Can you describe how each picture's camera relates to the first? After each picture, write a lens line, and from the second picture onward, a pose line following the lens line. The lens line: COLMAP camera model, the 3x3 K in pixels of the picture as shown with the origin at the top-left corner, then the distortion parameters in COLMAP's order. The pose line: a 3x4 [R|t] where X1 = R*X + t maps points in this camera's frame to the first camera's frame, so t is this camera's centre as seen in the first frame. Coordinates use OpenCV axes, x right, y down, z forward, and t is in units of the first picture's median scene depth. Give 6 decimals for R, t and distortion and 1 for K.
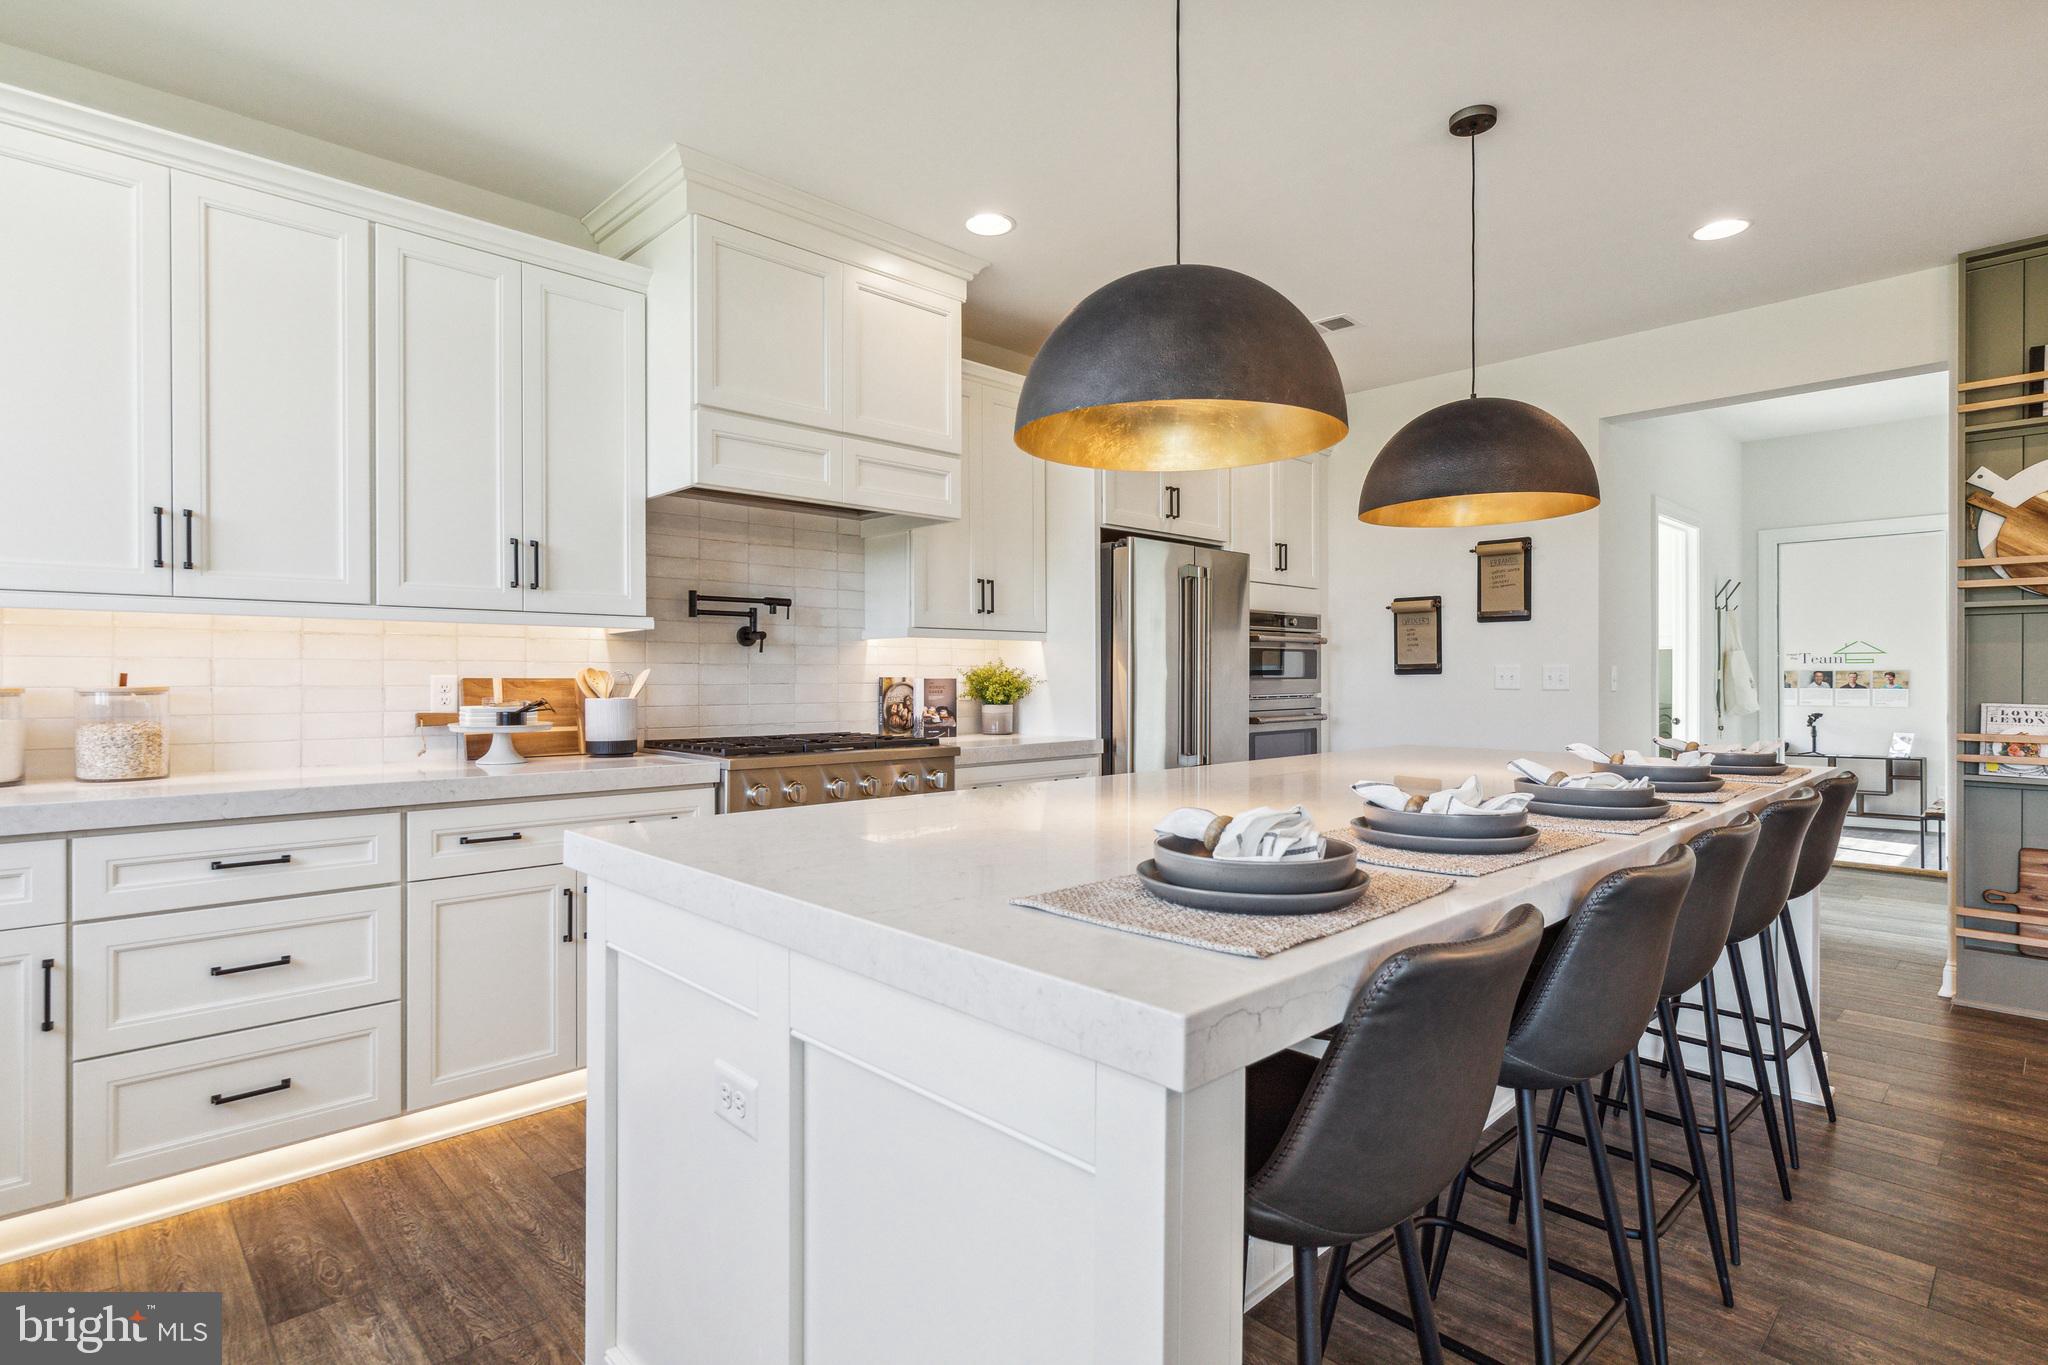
lens RADIAL K [[1016.4, 0, 1023.0], [0, 1016.4, 678.1], [0, 0, 1]] dist [-0.000533, 0.000412]
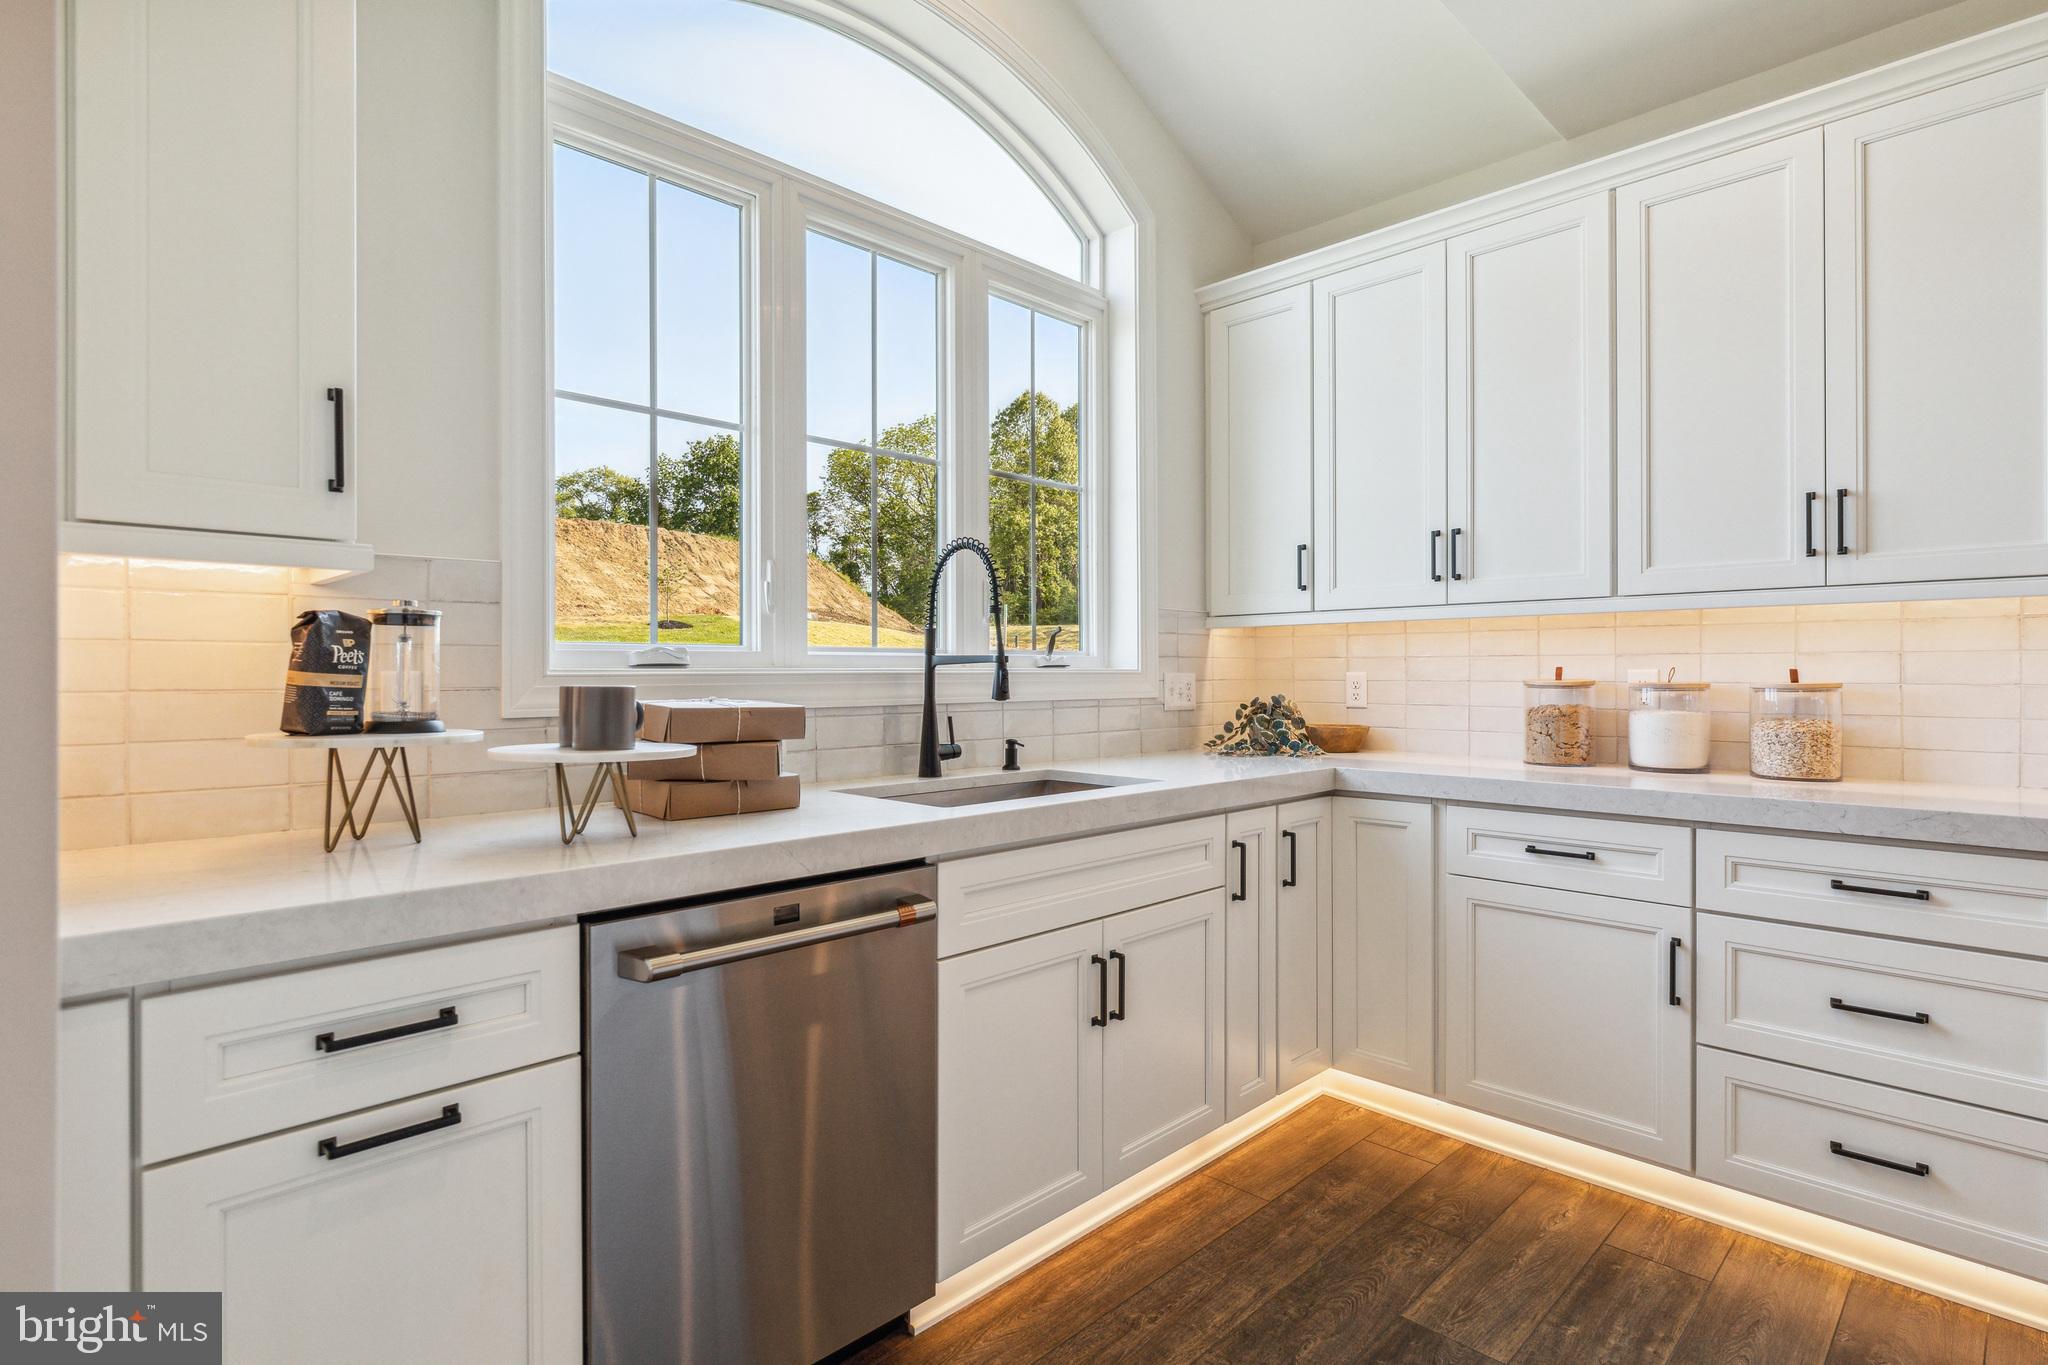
lens RADIAL K [[1016.4, 0, 1018.3], [0, 1016.4, 676.5], [0, 0, 1]] dist [-0.000533, 0.000412]
pose [[-0.004079, -0.000995, -0.999991, 0.093525], [-0.000729, 0.999999, -0.000992, 0.003554], [0.999991, 0.000725, -0.004079, 0.269404]]
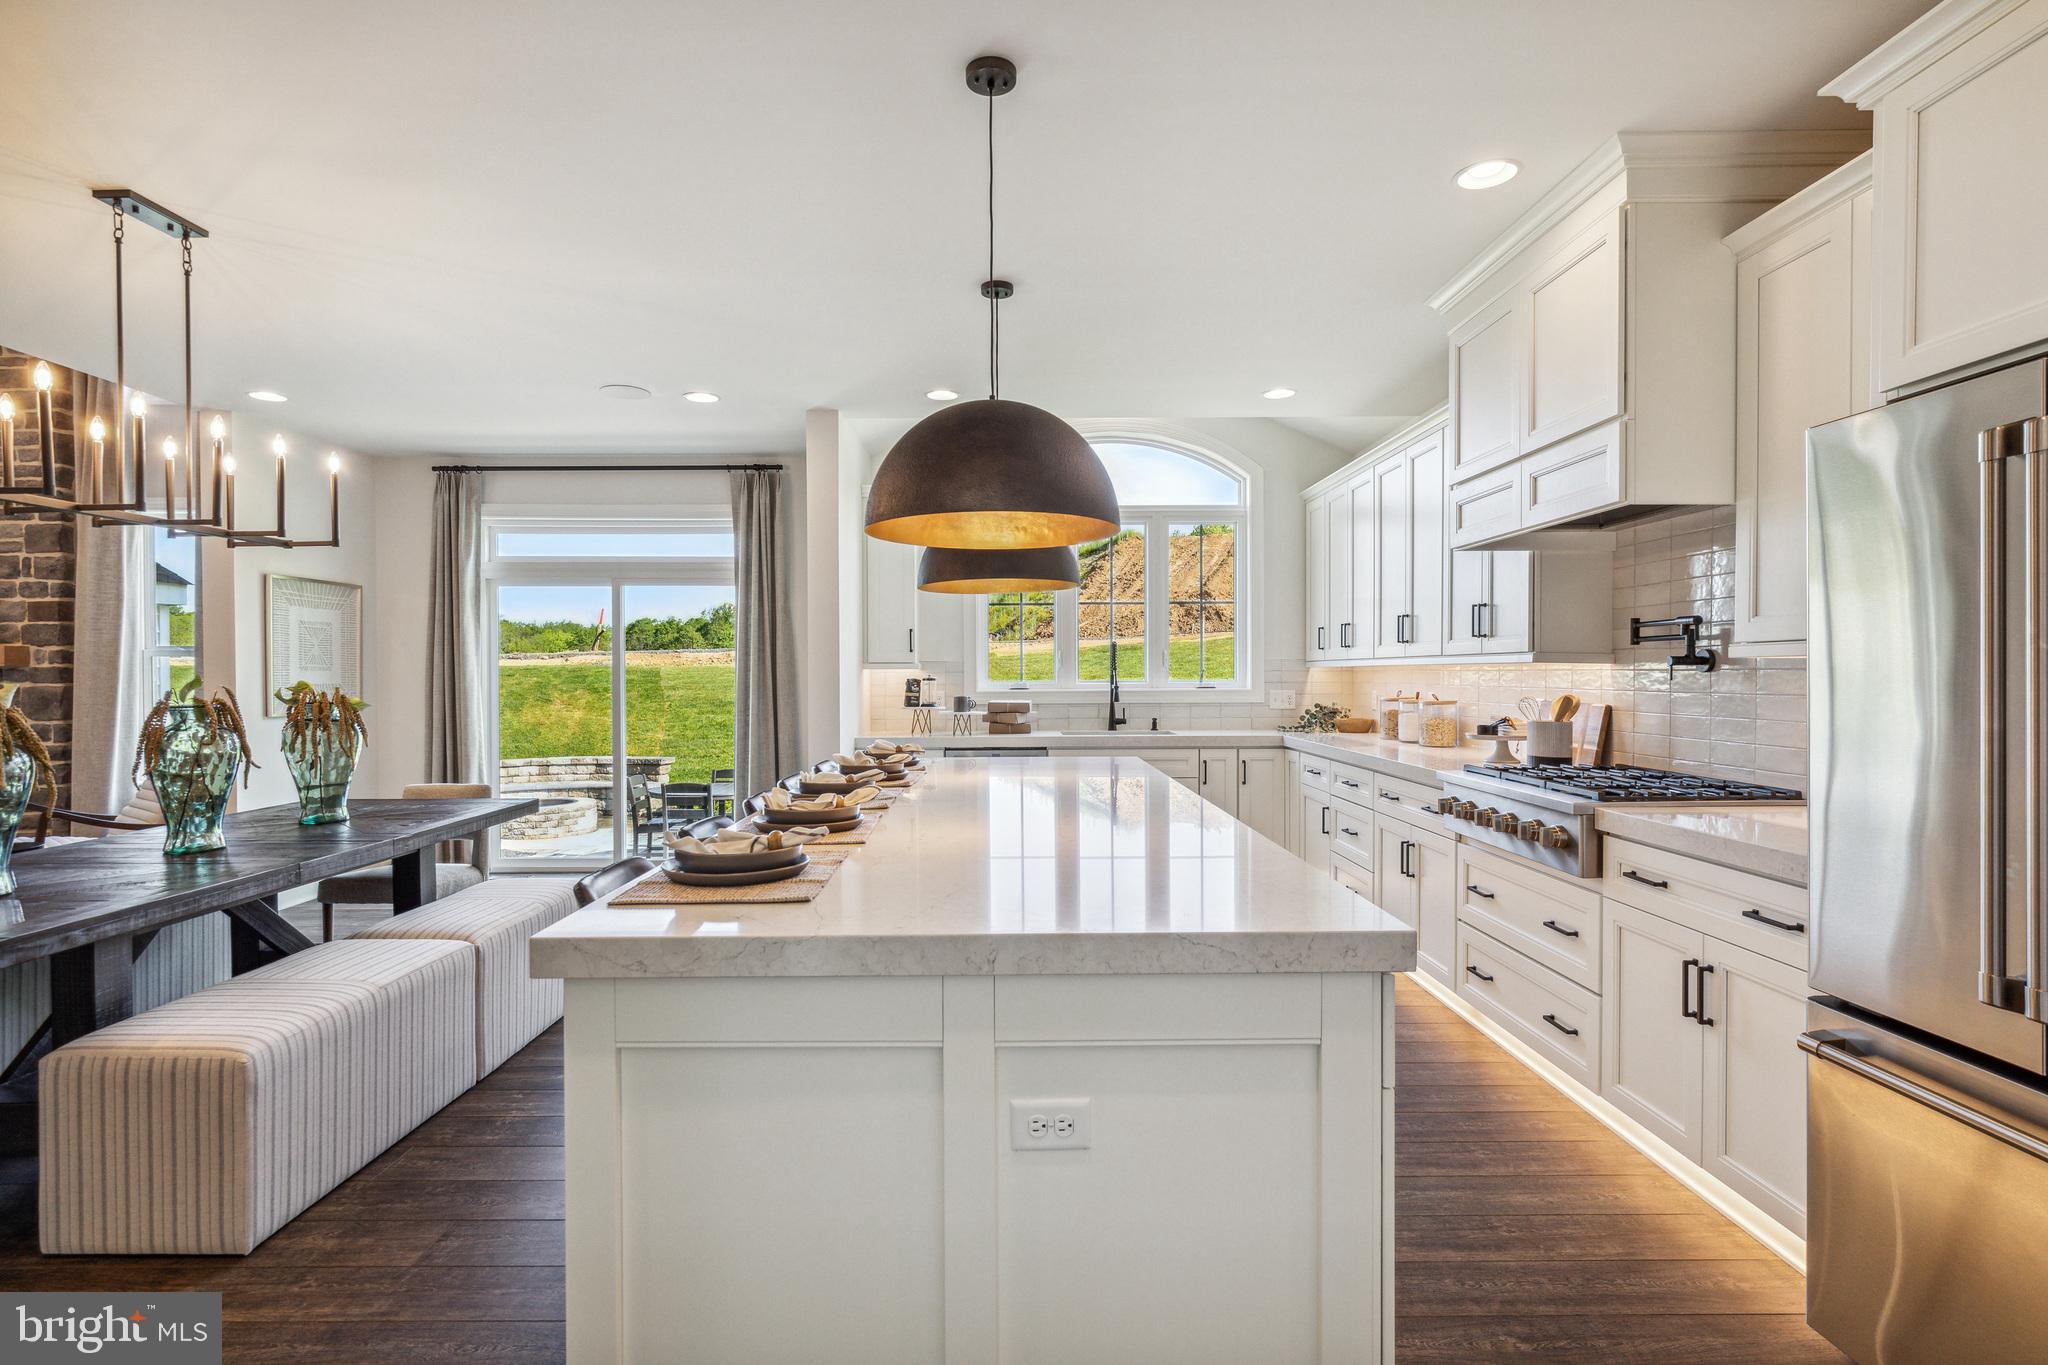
lens RADIAL K [[1016.4, 0, 1023.7], [0, 1016.4, 676.4], [0, 0, 1]] dist [-0.000533, 0.000412]
pose [[-0.684070, 0.004158, -0.729404, 0.487285], [-0.002321, 0.999966, 0.007877, -0.019198], [0.729412, 0.007081, -0.684038, 0.825347]]
